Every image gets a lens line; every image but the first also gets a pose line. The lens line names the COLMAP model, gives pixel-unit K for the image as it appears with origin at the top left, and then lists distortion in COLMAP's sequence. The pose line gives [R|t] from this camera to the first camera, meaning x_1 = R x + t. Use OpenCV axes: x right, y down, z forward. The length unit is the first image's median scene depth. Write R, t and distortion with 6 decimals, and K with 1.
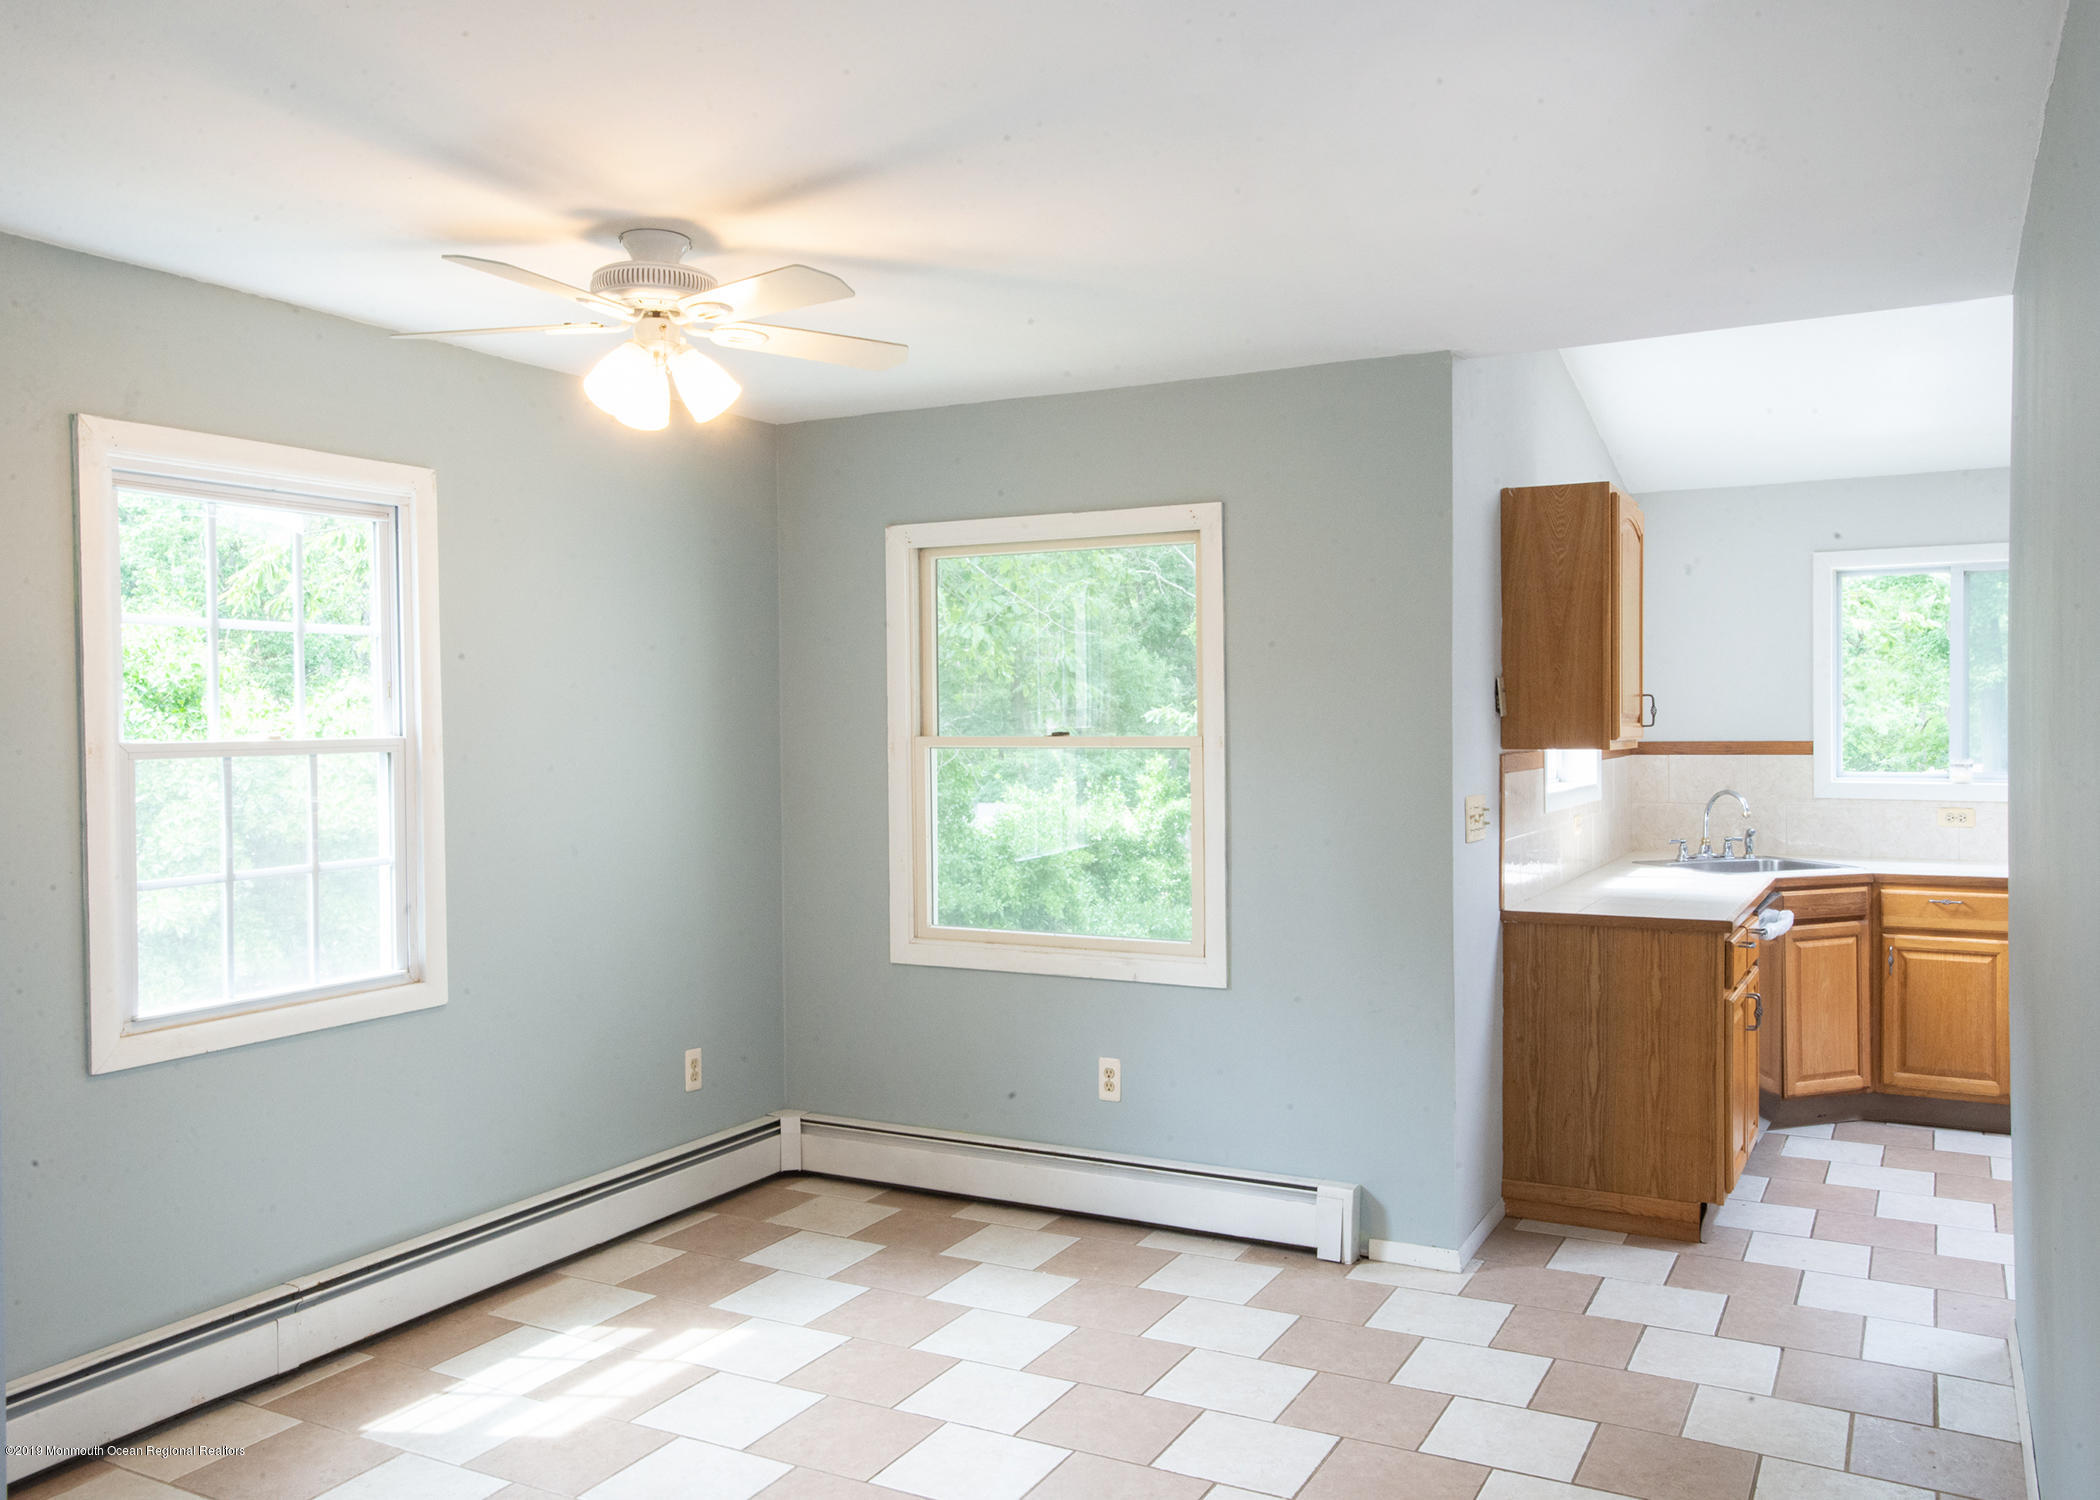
lens RADIAL K [[1520.3, 0, 1201.8], [0, 1520.3, 761.7], [0, 0, 1]] dist [0.004920, 0.003281]
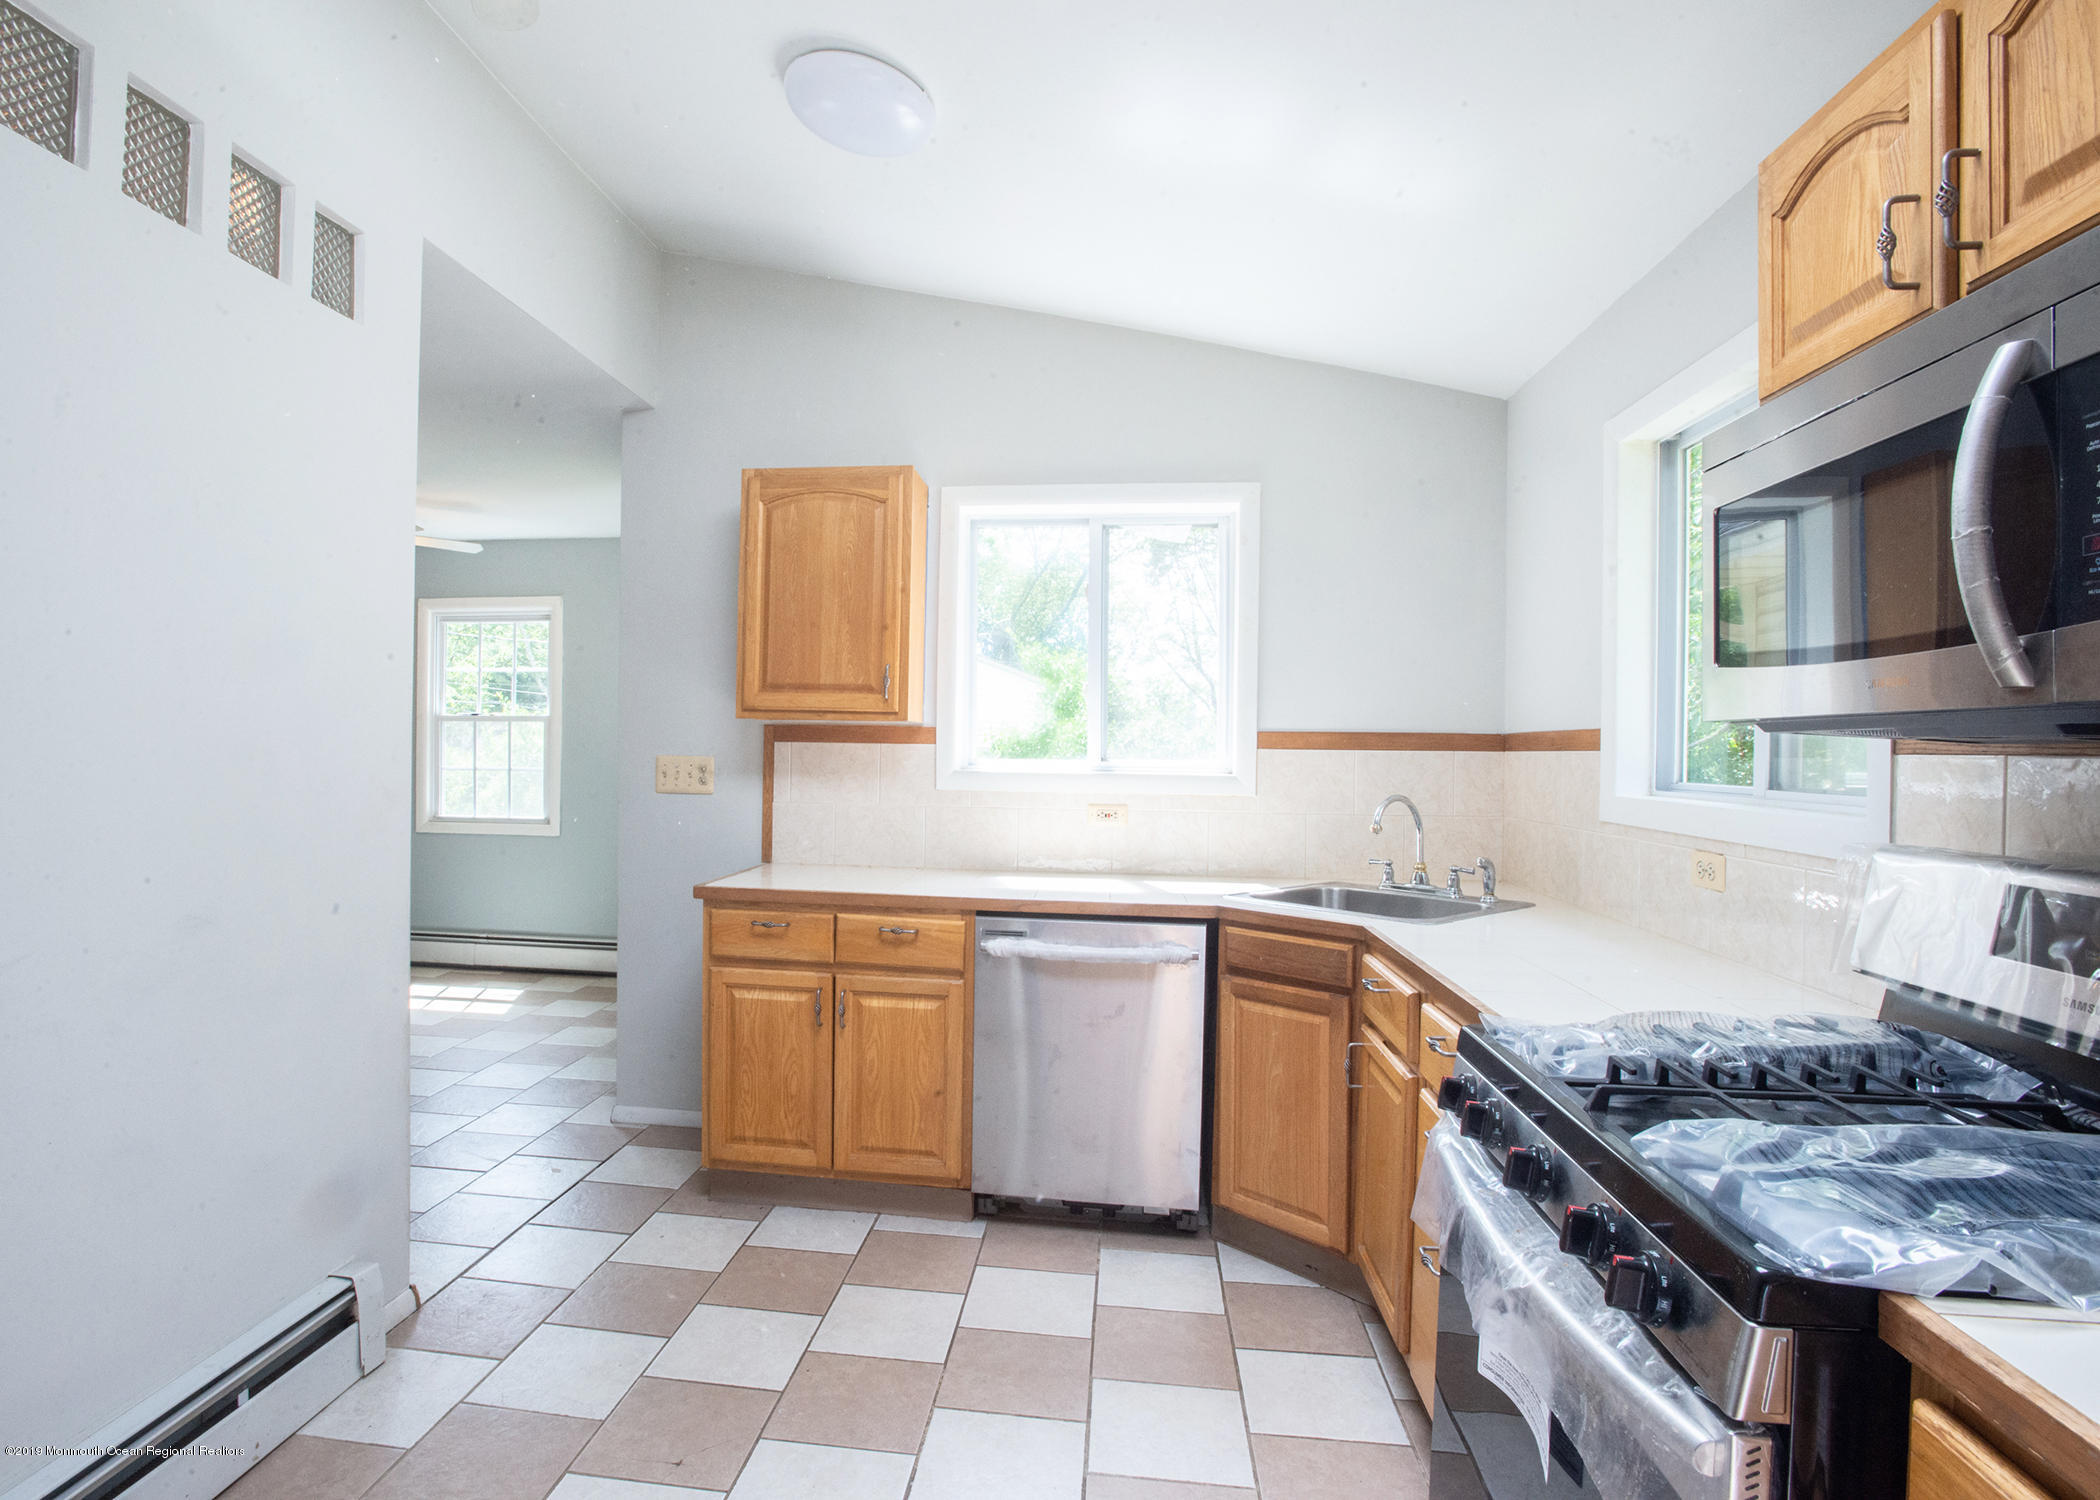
lens RADIAL K [[1128.5, 0, 1050.0], [0, 1128.5, 750.0], [0, 0, 1]] dist [-0.038103, 0.000426]
pose [[0.362608, 0.011755, -0.931867, 1.022628], [-0.042602, 0.999084, -0.003974, 0.008530], [0.930967, 0.041140, 0.362777, 0.865451]]
